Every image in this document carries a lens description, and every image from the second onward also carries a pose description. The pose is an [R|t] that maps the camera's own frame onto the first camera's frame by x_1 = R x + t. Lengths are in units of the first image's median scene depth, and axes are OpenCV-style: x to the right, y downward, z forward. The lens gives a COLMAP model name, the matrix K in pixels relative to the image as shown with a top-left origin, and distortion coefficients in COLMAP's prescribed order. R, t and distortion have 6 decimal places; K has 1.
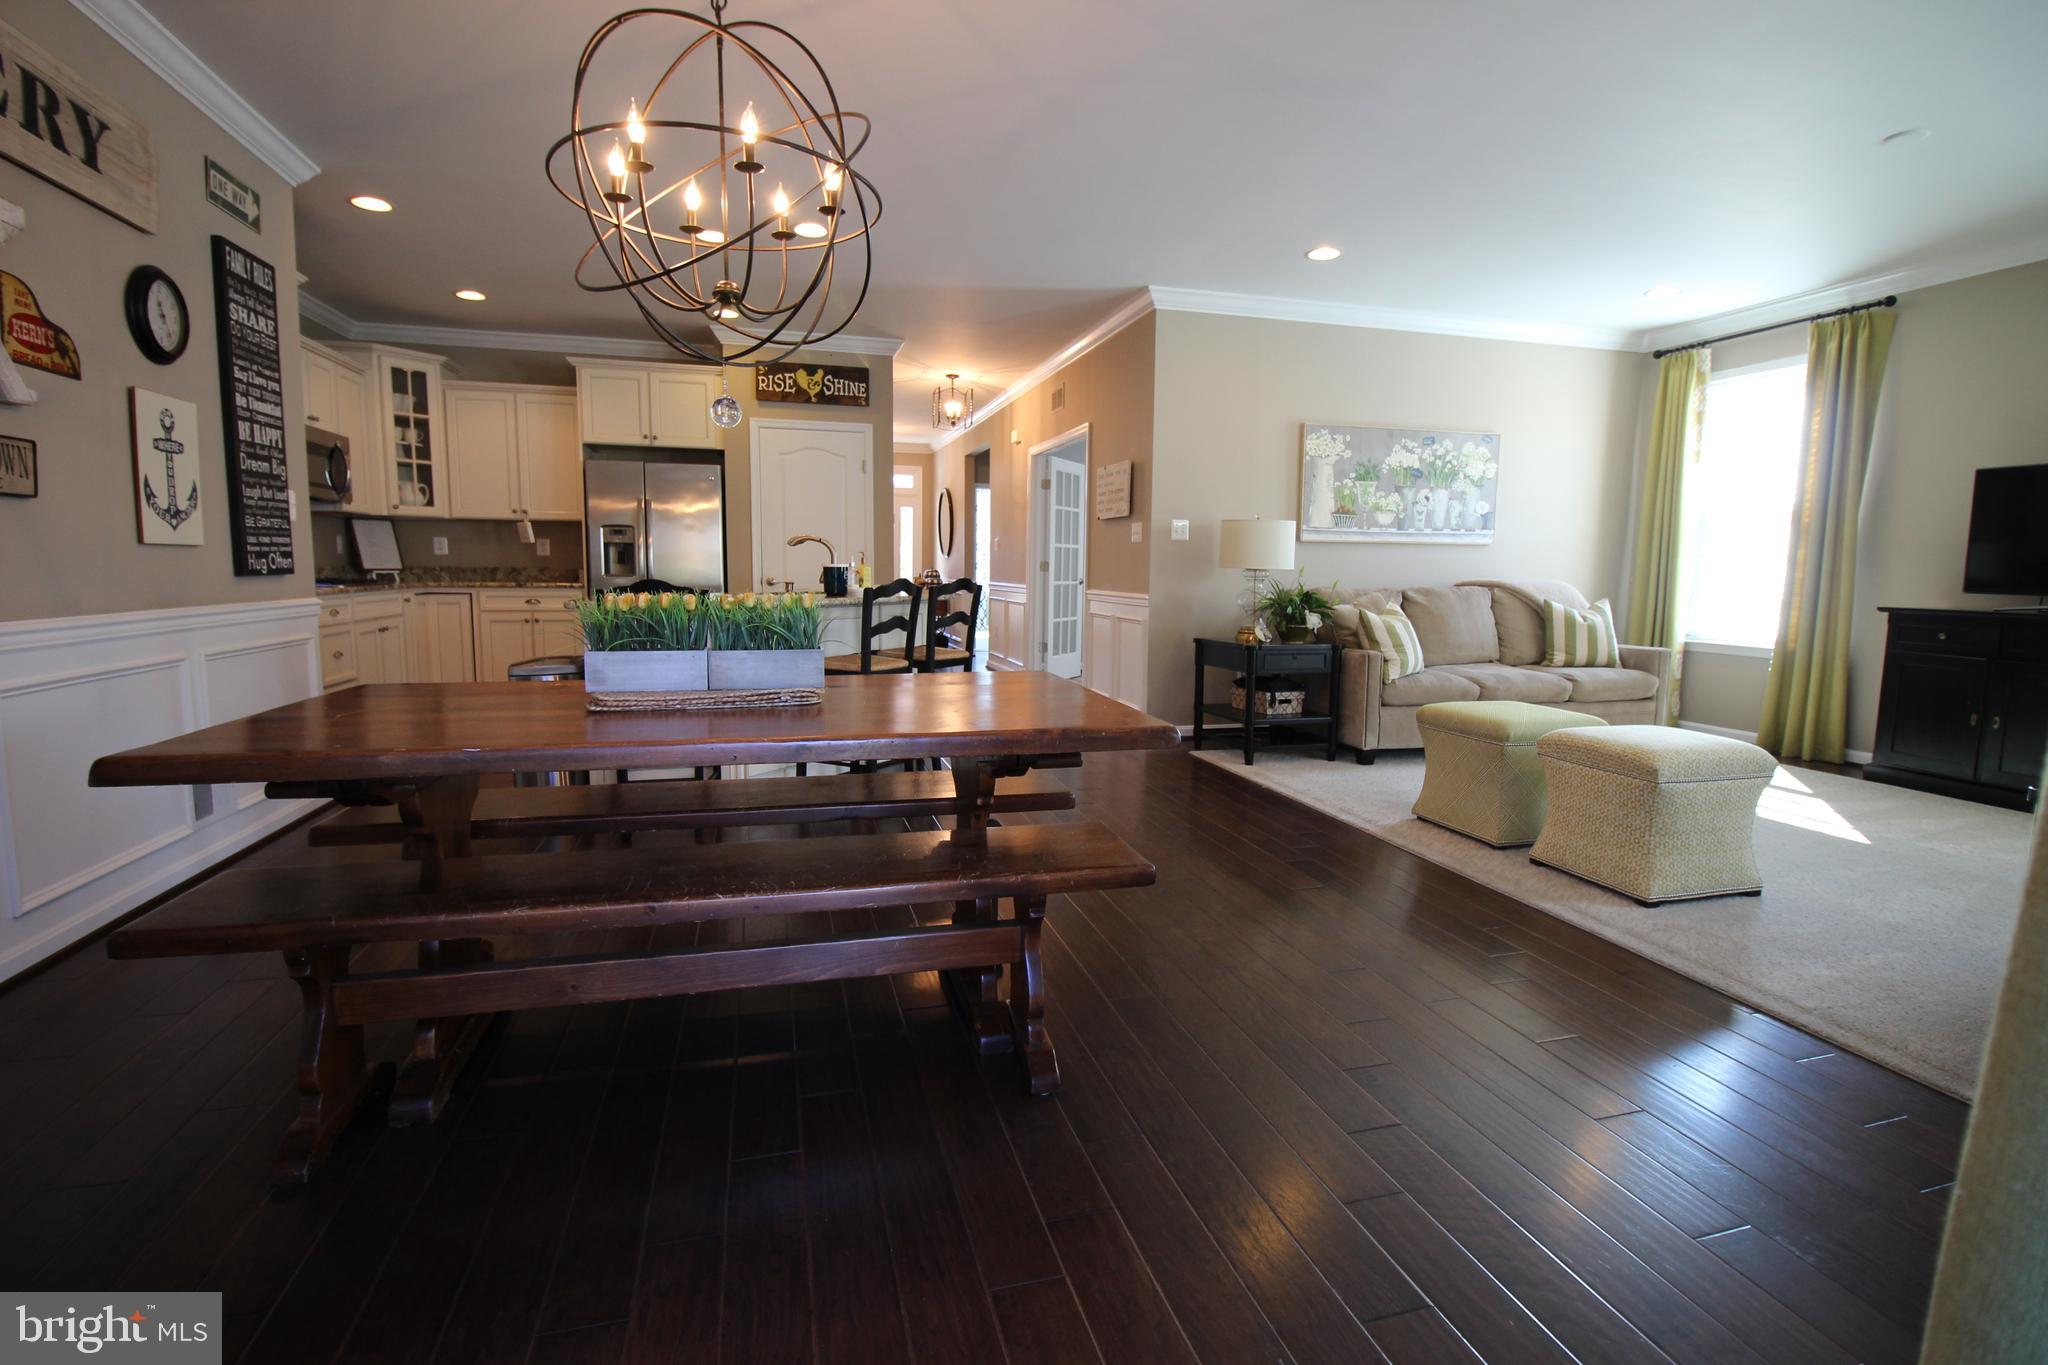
lens RADIAL K [[948.3, 0, 1032.2], [0, 948.3, 674.2], [0, 0, 1]] dist [-0.004963, -0.010040]
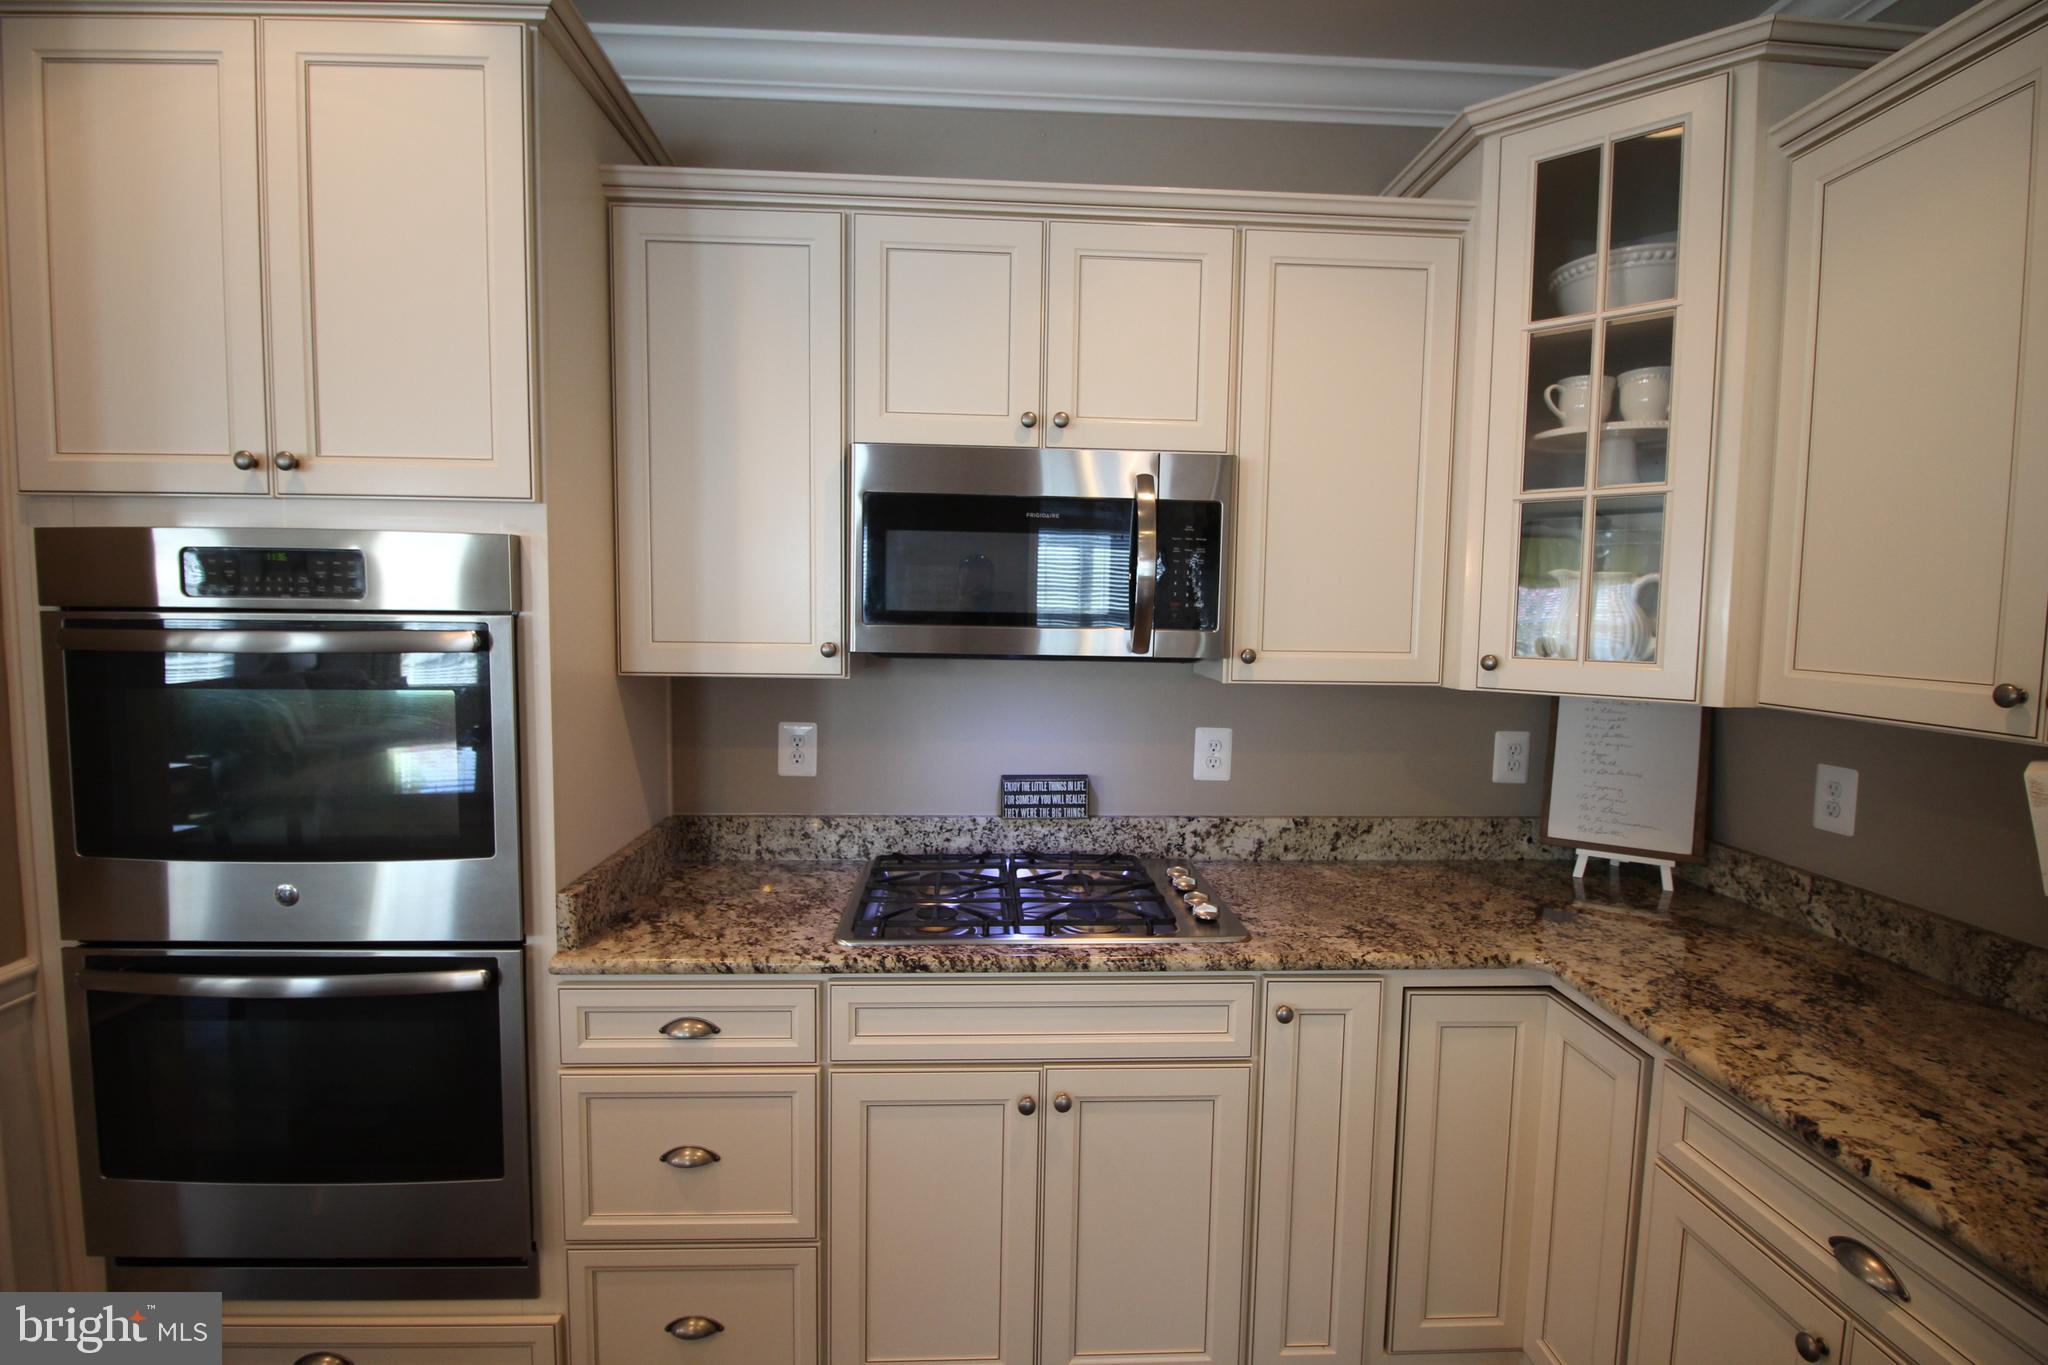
lens RADIAL K [[948.3, 0, 1031.4], [0, 948.3, 674.3], [0, 0, 1]] dist [-0.004963, -0.010040]
pose [[-0.217351, 0.055384, -0.974521, -0.351921], [-0.129503, 0.987927, 0.085029, -0.173670], [0.967464, 0.144685, -0.207554, 0.891283]]
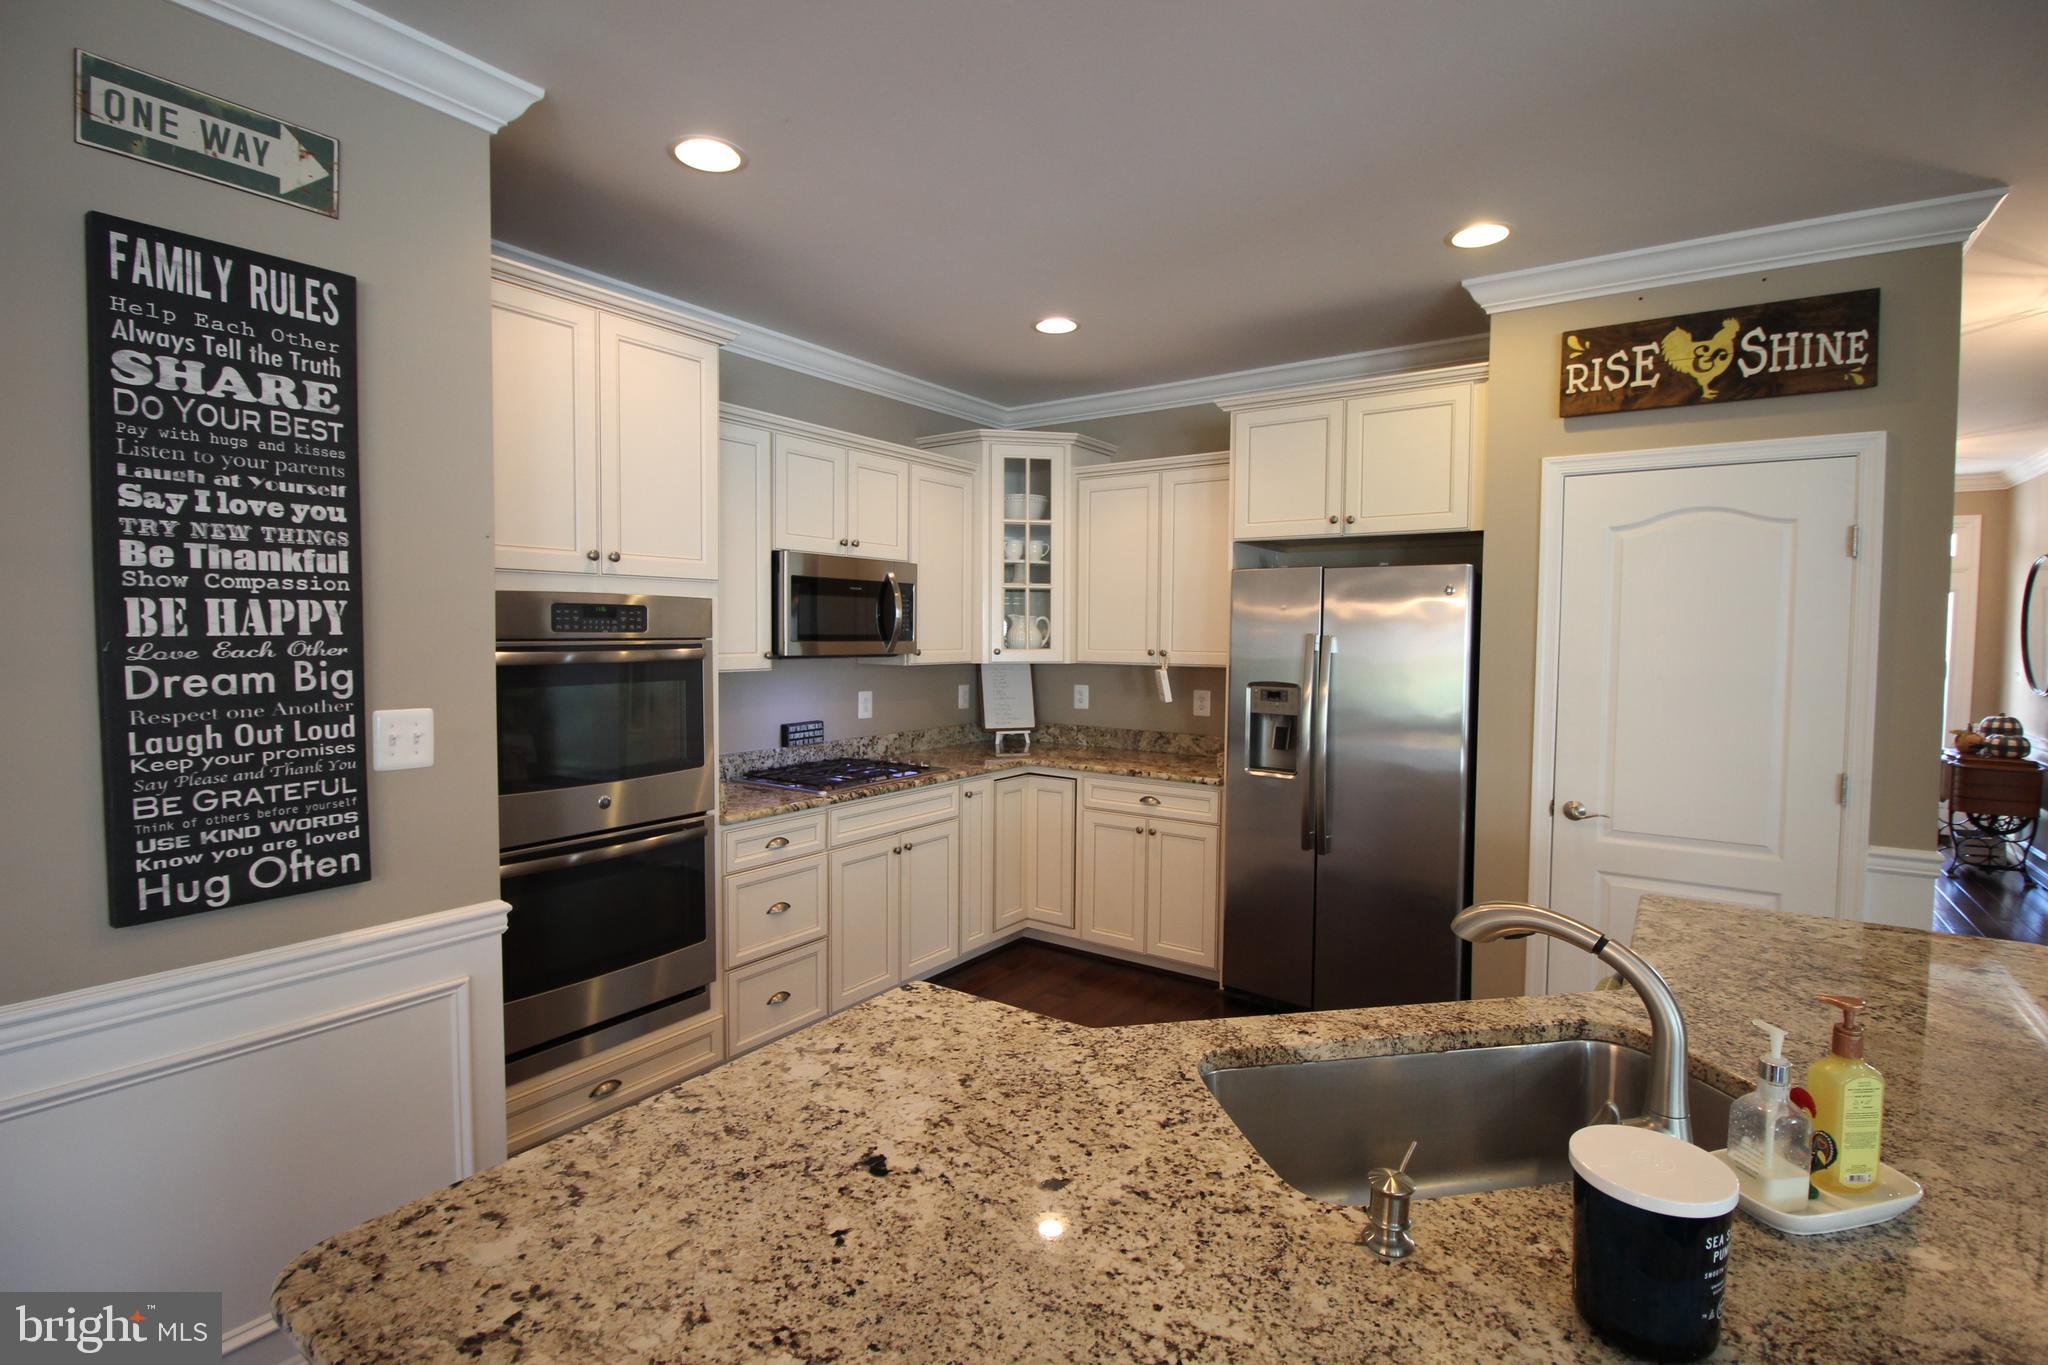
lens RADIAL K [[948.3, 0, 1034.5], [0, 948.3, 676.2], [0, 0, 1]] dist [-0.004963, -0.010040]
pose [[0.639816, 0.030060, -0.767940, -0.102782], [-0.087092, 0.995634, -0.033589, -0.132269], [0.763577, 0.088372, 0.639640, 0.544576]]
